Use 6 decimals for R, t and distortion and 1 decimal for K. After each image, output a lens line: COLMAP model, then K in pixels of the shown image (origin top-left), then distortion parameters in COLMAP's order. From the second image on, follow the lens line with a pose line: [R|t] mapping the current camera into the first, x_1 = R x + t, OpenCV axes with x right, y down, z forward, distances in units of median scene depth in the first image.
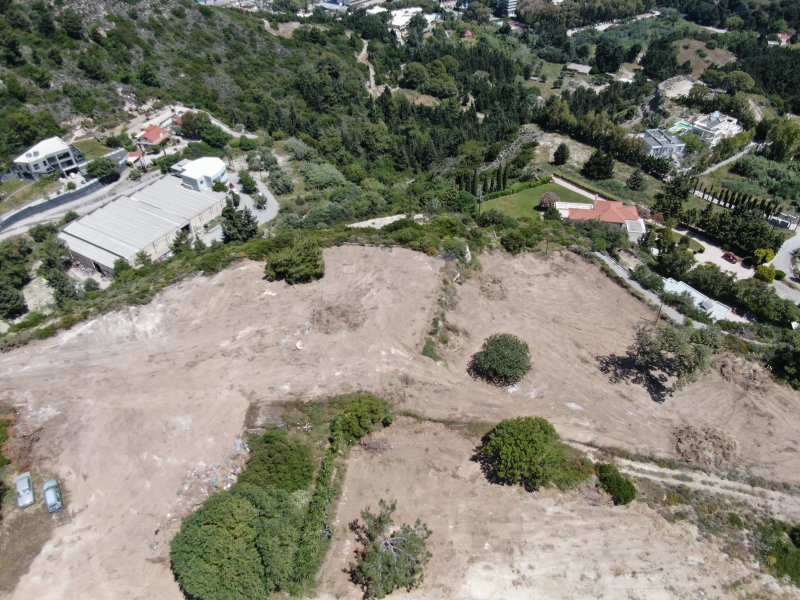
lens RADIAL K [[572.0, 0, 399.0], [0, 572.0, 302.5], [0, 0, 1]] dist [-0.021337, 0.006735]
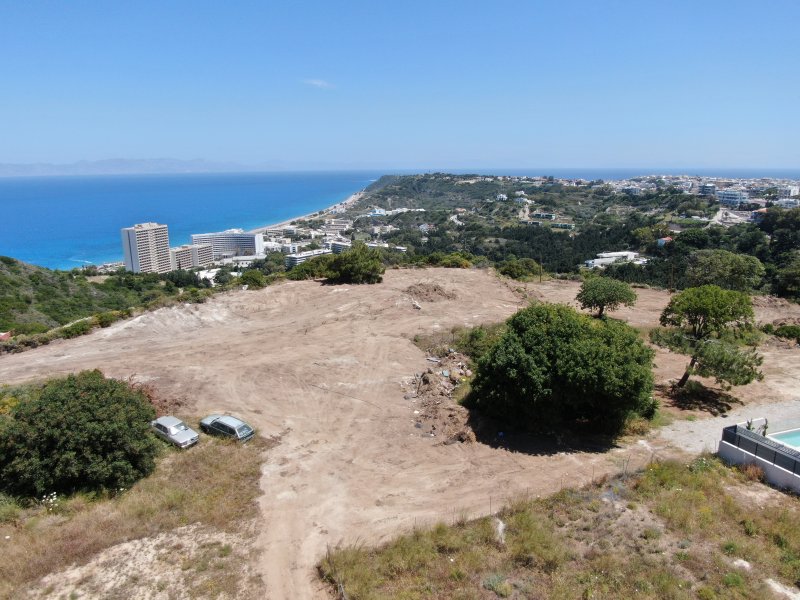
lens RADIAL K [[573.9, 0, 398.0], [0, 573.9, 303.8], [0, 0, 1]] dist [-0.029251, 0.020171]
pose [[0.916374, -0.088068, 0.390515, -0.509718], [0.257933, 0.875918, -0.407723, 0.398965], [-0.306152, 0.474353, 0.825385, 0.271909]]
